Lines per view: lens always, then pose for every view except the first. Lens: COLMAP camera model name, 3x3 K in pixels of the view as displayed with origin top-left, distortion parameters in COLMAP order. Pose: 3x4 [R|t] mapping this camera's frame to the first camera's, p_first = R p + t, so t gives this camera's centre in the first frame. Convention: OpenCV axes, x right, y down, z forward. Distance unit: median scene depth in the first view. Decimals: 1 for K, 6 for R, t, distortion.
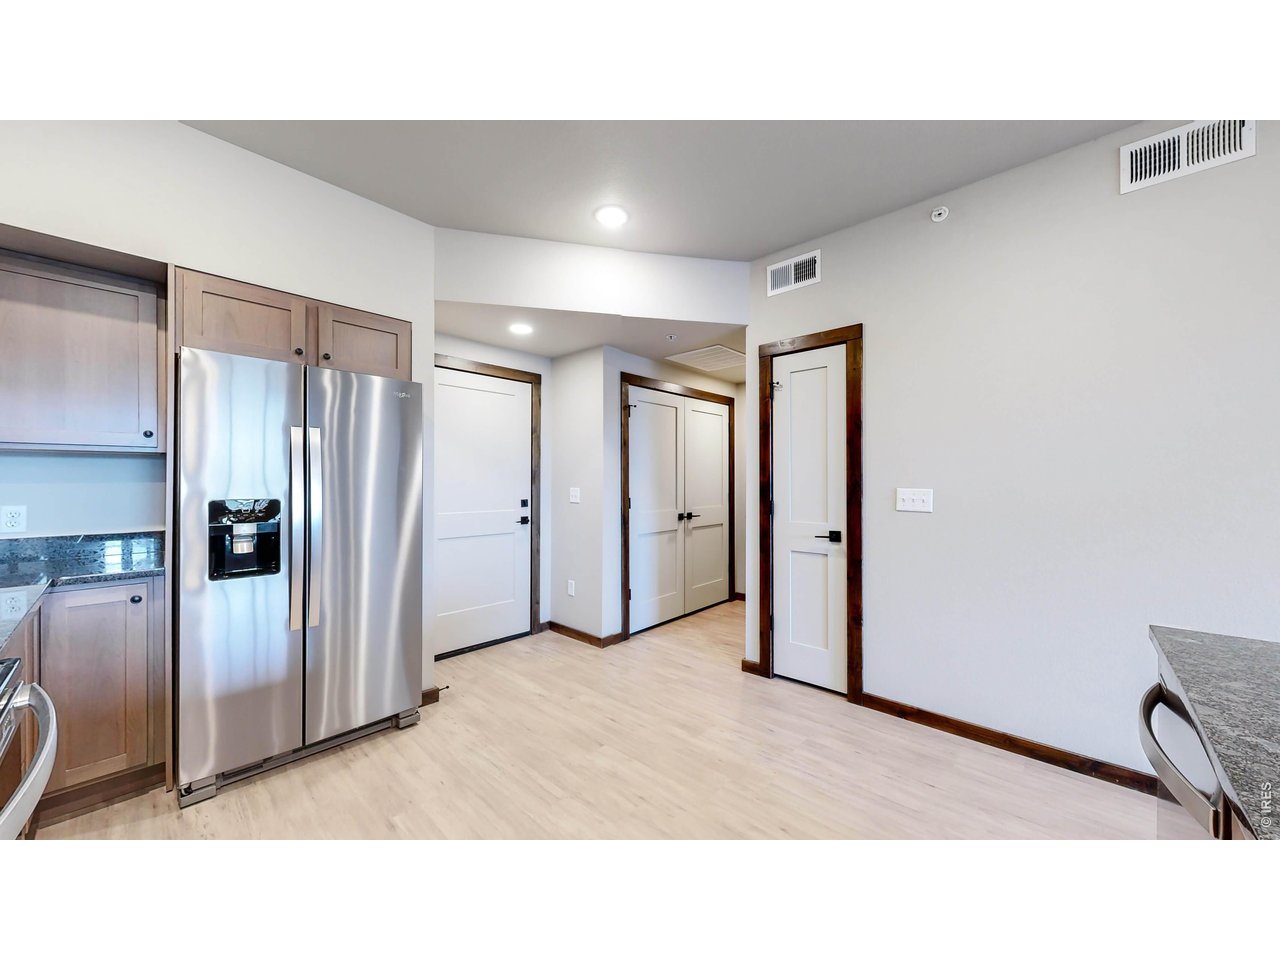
lens RADIAL K [[469.2, 0, 640.0], [0, 469.2, 480.0], [0, 0, 1]] dist [-0.000053, -0.000172]
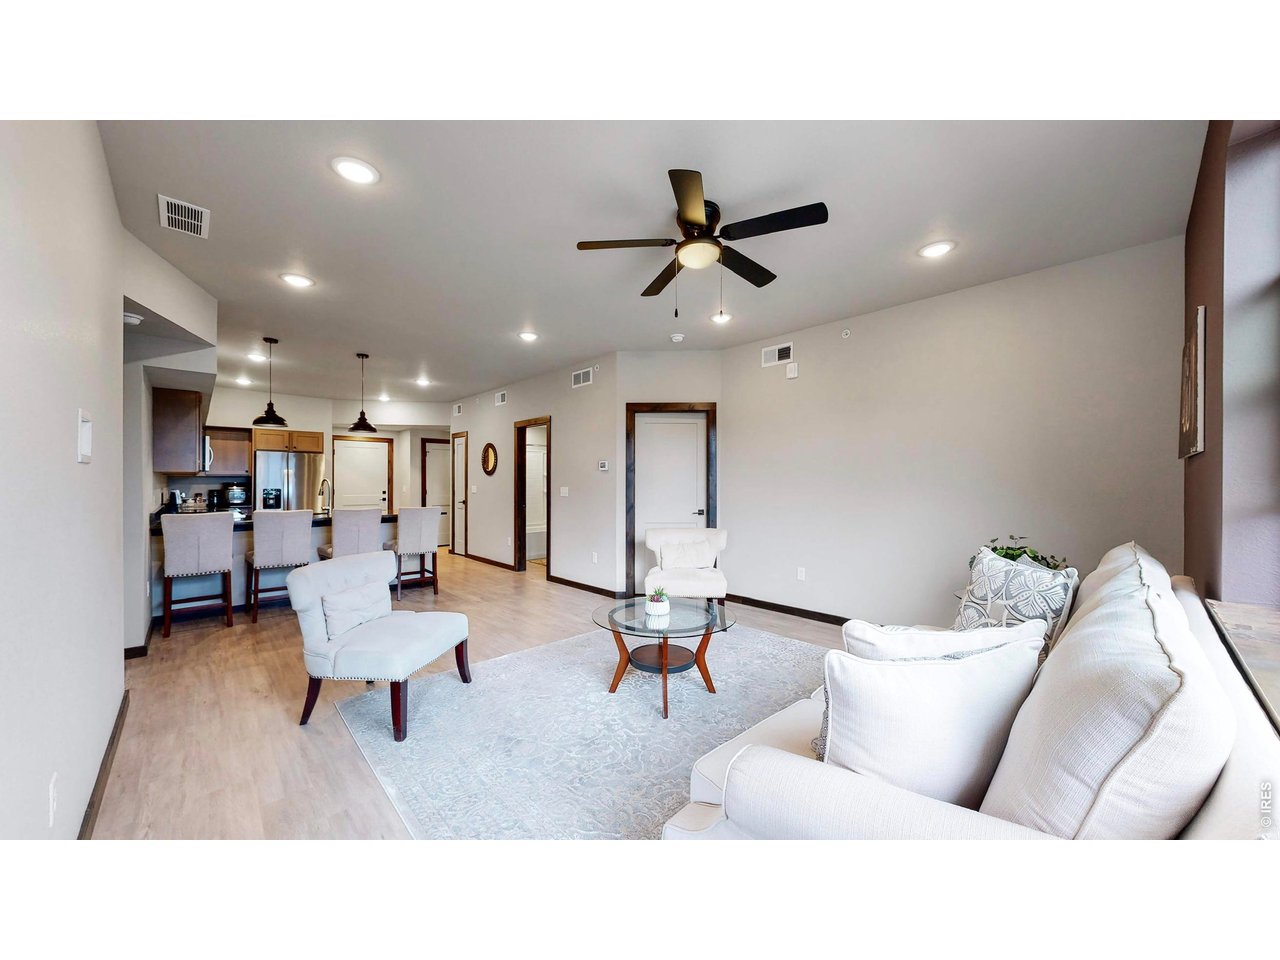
lens RADIAL K [[475.2, 0, 640.0], [0, 475.2, 480.0], [0, 0, 1]] dist [-0.000775, -0.000065]
pose [[0.997475, -0.002407, -0.070979, 1.267381], [0.002476, 0.999997, 0.000890, -0.013609], [0.070977, -0.001064, 0.997477, -1.382289]]
